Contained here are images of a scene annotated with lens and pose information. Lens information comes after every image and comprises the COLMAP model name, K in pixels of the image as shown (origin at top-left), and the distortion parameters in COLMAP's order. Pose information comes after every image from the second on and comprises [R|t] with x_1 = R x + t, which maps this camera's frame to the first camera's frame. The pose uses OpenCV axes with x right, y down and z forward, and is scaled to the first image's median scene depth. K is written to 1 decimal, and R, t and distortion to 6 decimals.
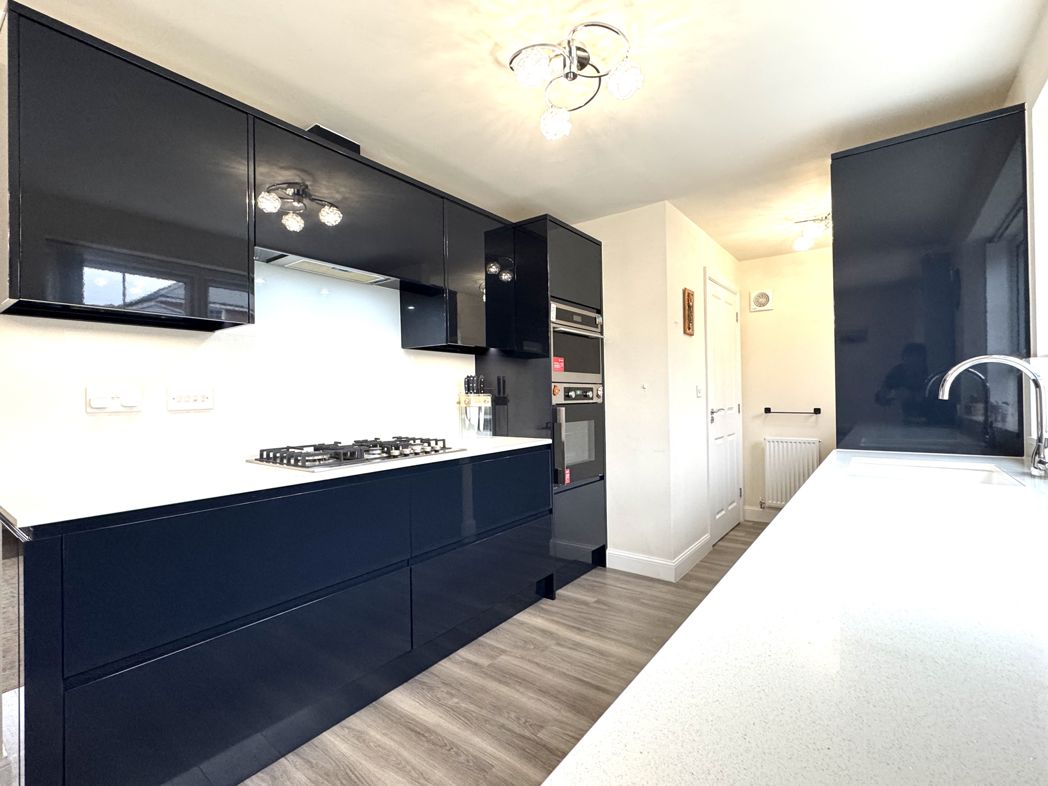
lens RADIAL K [[483.1, 0, 519.7], [0, 483.1, 395.0], [0, 0, 1]] dist [-0.004329, -0.000063]
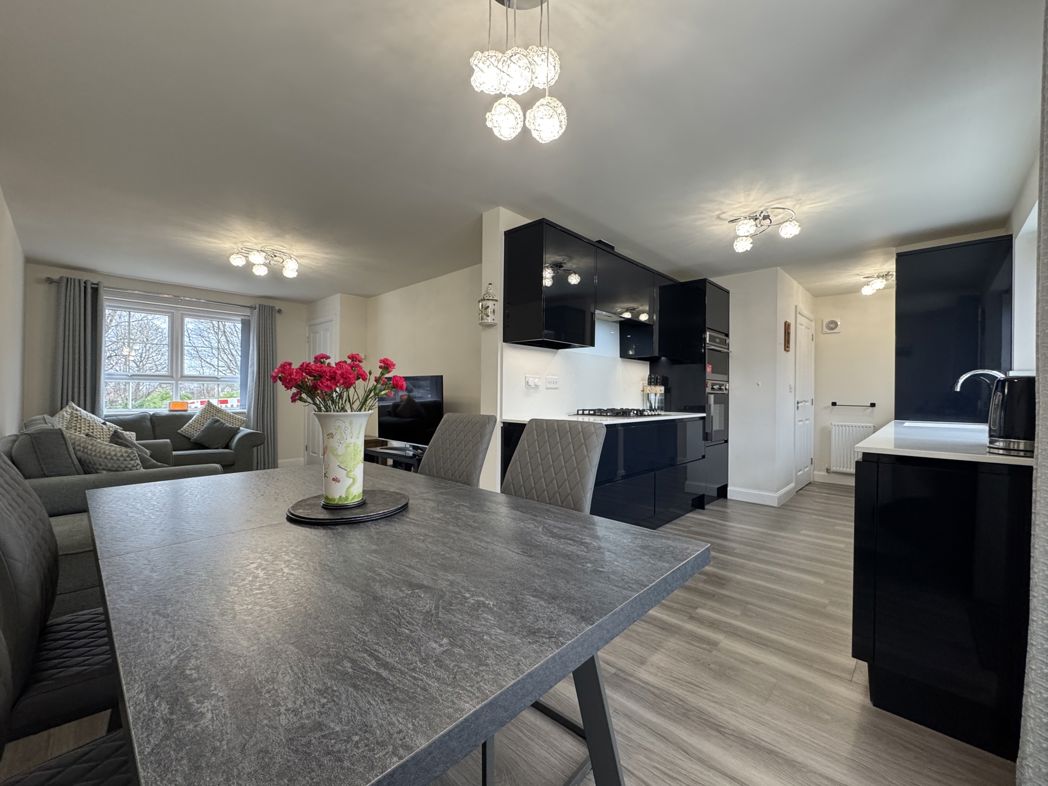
lens RADIAL K [[428.8, 0, 521.7], [0, 428.8, 393.9], [0, 0, 1]] dist [-0.000983, -0.000408]
pose [[0.993863, 0.027251, -0.107212, -0.383823], [-0.026889, 0.999627, 0.004818, 0.031371], [0.107303, -0.001906, 0.994225, -0.507071]]
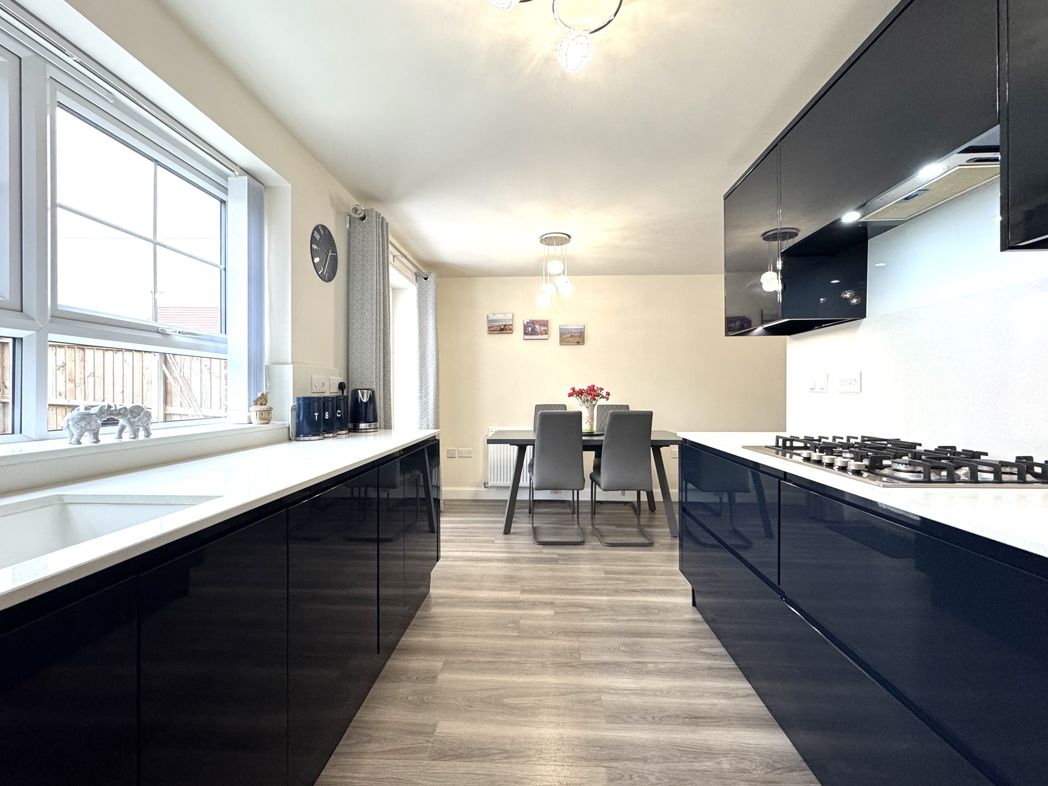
lens RADIAL K [[462.0, 0, 524.0], [0, 462.0, 393.0], [0, 0, 1]] dist [-0.000108, -0.000146]
pose [[-0.820812, 0.019692, -0.570859, 0.357150], [0.017410, 0.999804, 0.009457, 0.006299], [0.570933, -0.002176, -0.820994, 0.917859]]
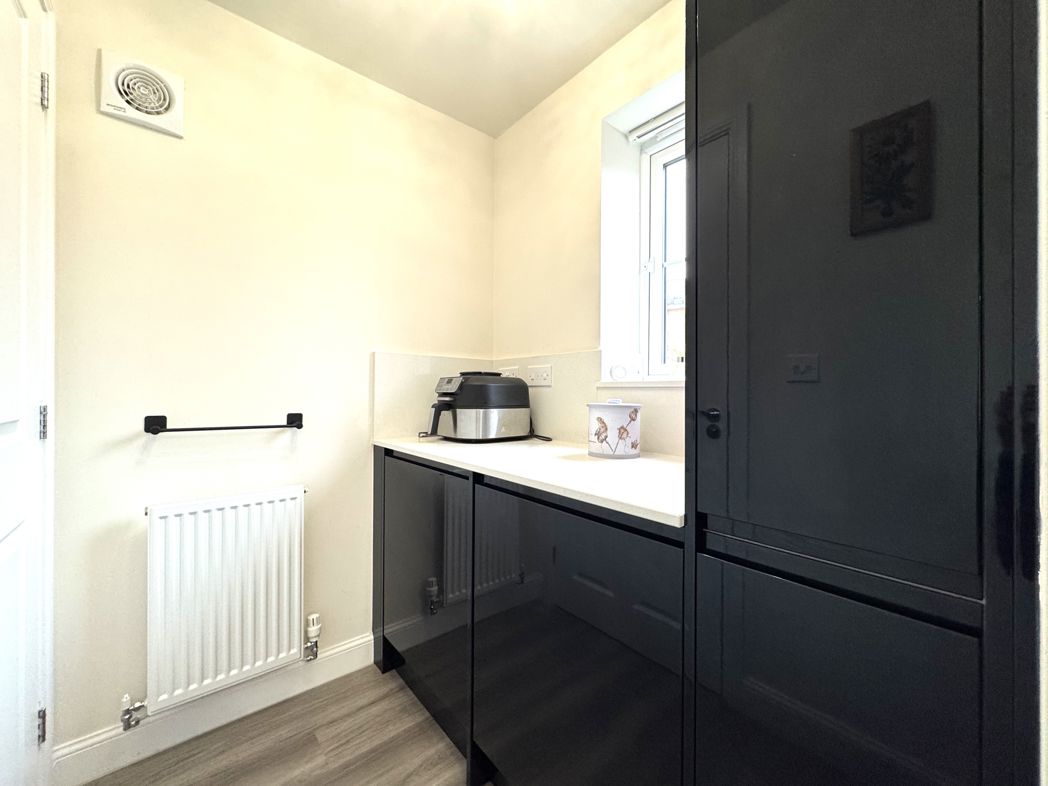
lens RADIAL K [[419.9, 0, 522.4], [0, 419.9, 391.3], [0, 0, 1]] dist [-0.001395, -0.000100]
pose [[0.223686, 0.015933, 0.974531, 0.416908], [-0.012968, 0.999827, -0.013370, 0.013984], [-0.974575, -0.009647, 0.223853, 1.004530]]
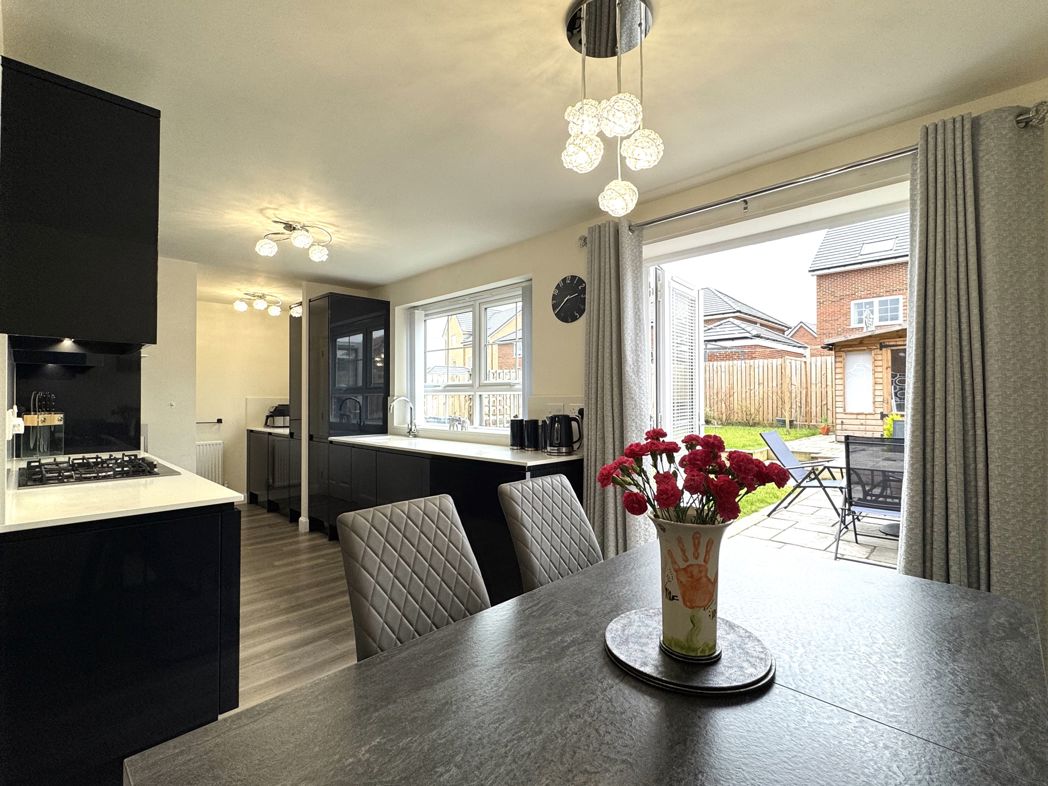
lens RADIAL K [[490.8, 0, 524.0], [0, 490.8, 393.0], [0, 0, 1]] dist [-0.001711, 0.000221]
pose [[0.123537, 0.024446, 0.992039, -0.928459], [-0.002595, 0.999701, -0.024312, -0.019839], [-0.992337, 0.000429, 0.123564, -0.047194]]
